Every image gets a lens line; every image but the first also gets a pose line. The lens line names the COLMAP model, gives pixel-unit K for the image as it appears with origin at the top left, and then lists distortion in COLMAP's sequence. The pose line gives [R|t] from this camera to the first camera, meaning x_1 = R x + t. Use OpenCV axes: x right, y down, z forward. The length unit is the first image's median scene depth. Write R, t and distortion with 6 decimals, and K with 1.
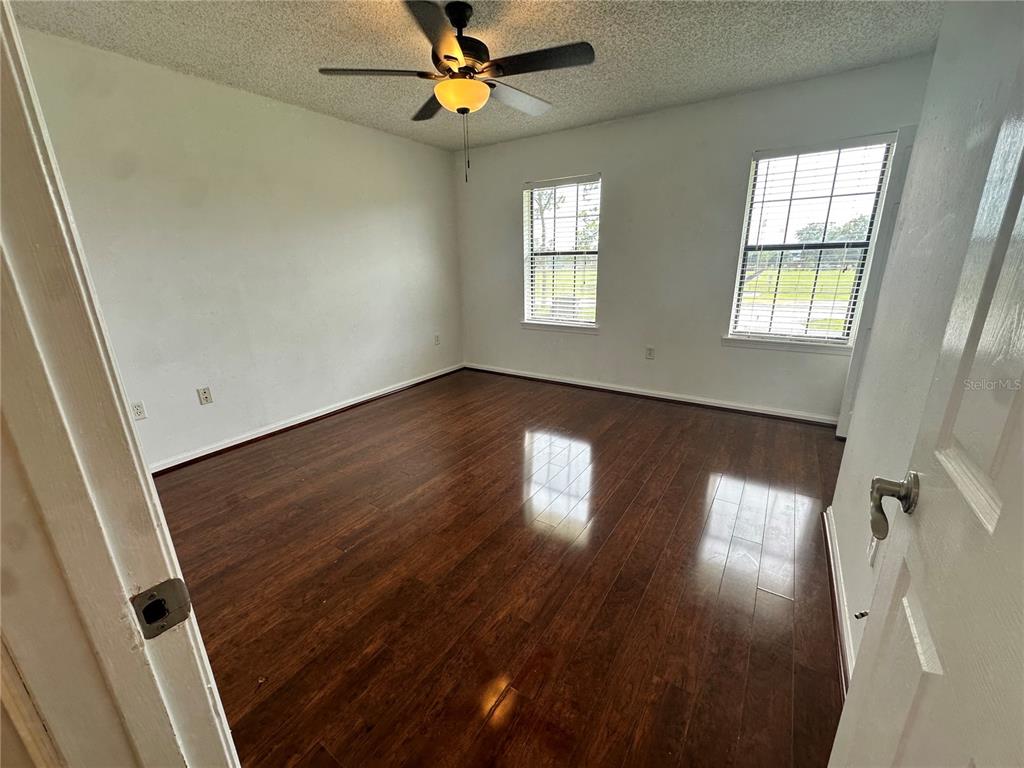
lens RADIAL K [[408.9, 0, 512.9], [0, 408.9, 384.6], [0, 0, 1]] dist [-0.002311, 0.000888]
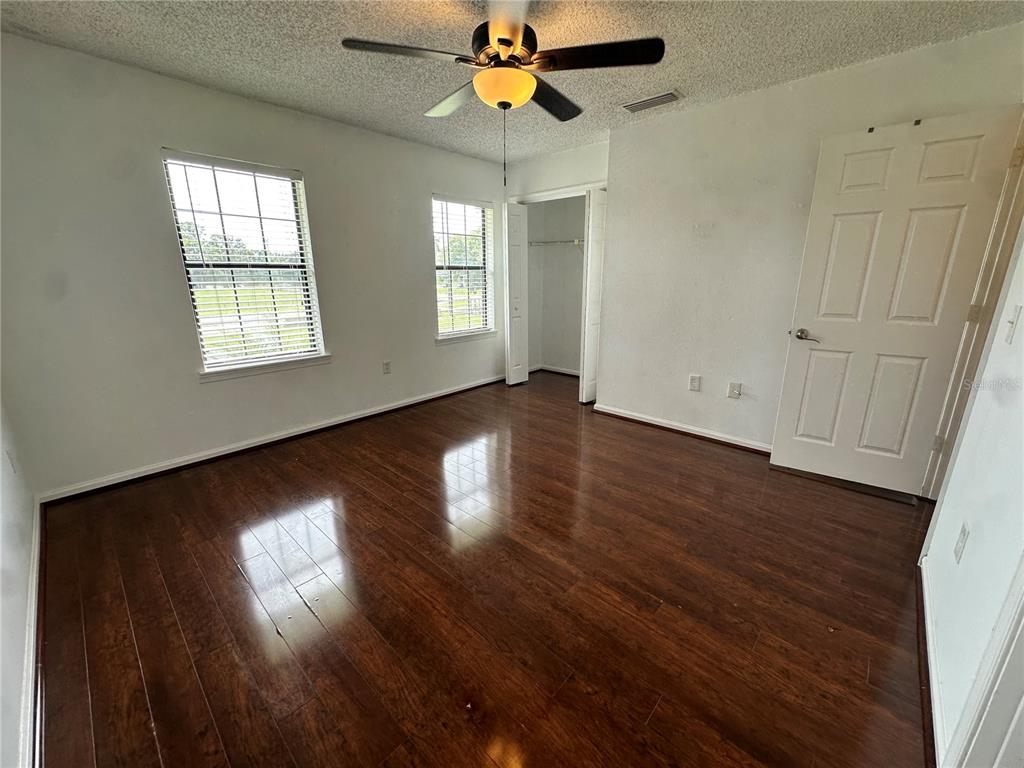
lens RADIAL K [[408.9, 0, 512.9], [0, 408.9, 384.6], [0, 0, 1]] dist [-0.002311, 0.000888]
pose [[0.156840, -0.242728, 0.957332, -0.937442], [0.284137, 0.939436, 0.191640, -0.225802], [-0.945869, 0.241956, 0.216309, 0.792171]]
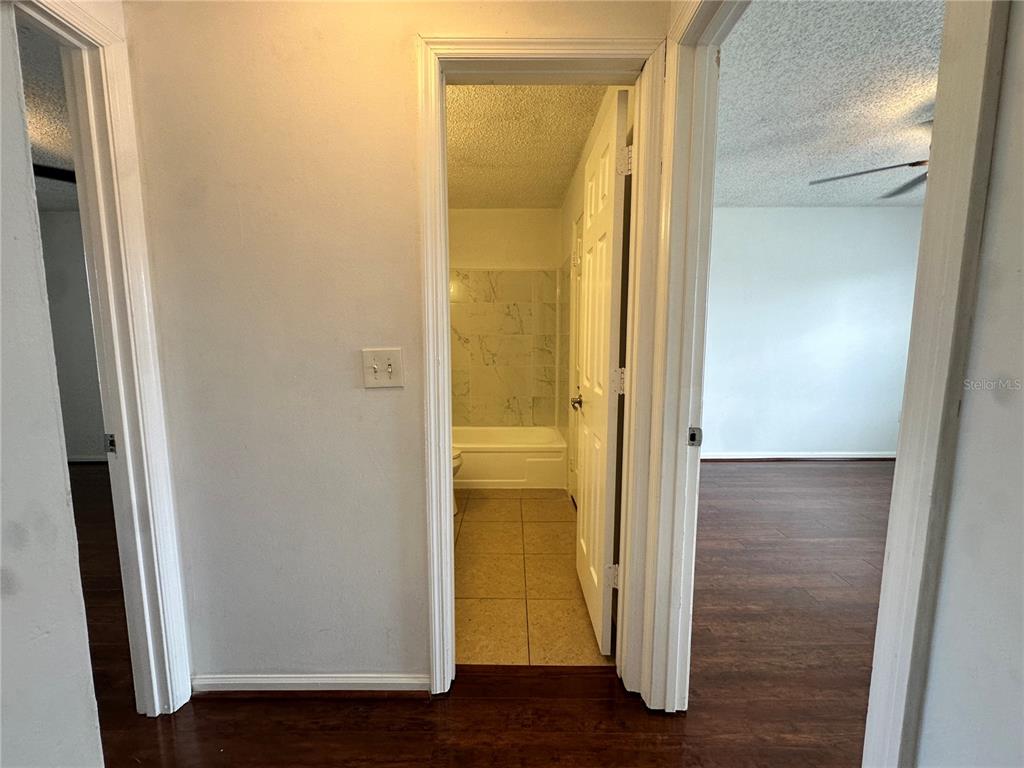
lens RADIAL K [[408.9, 0, 512.9], [0, 408.9, 384.6], [0, 0, 1]] dist [-0.002311, 0.000888]
pose [[0.548366, 0.113437, -0.828509, 0.141047], [-0.247115, 0.968492, -0.030955, 0.108377], [0.798892, 0.221712, 0.559120, -0.309247]]
